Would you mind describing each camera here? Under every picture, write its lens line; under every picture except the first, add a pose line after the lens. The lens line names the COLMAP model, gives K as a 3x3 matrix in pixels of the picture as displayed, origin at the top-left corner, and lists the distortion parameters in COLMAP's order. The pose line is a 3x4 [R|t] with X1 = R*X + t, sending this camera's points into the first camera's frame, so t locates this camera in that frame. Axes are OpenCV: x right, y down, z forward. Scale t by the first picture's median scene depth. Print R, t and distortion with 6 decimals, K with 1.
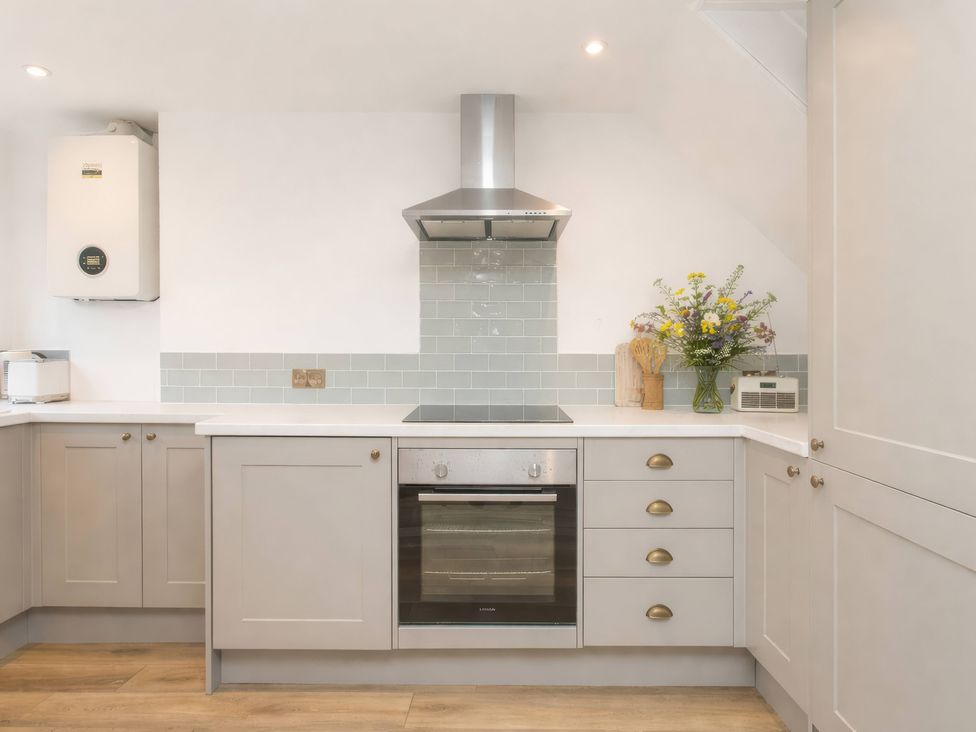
lens RADIAL K [[531.2, 0, 488.0], [0, 531.2, 366.0], [0, 0, 1]] dist [-0.048502, -0.000203]
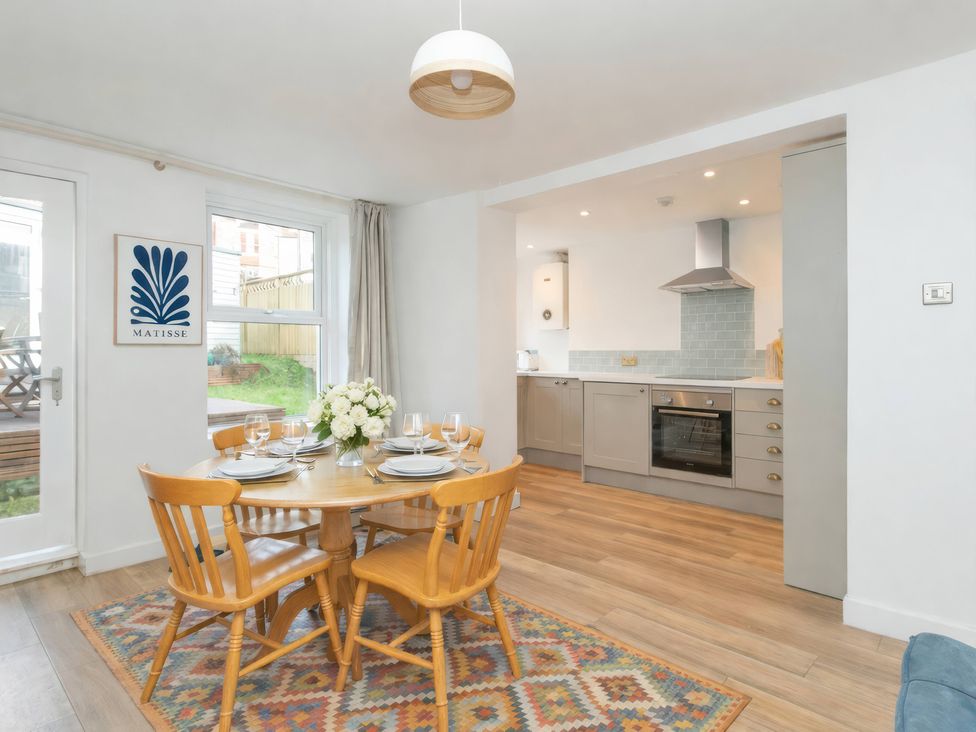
lens RADIAL K [[531.2, 0, 488.0], [0, 531.2, 366.0], [0, 0, 1]] dist [-0.048502, -0.000203]
pose [[0.726025, 0.012221, -0.687560, 0.895296], [-0.002428, 0.999881, 0.015208, 0.010768], [0.687664, -0.009372, 0.725968, -1.194202]]
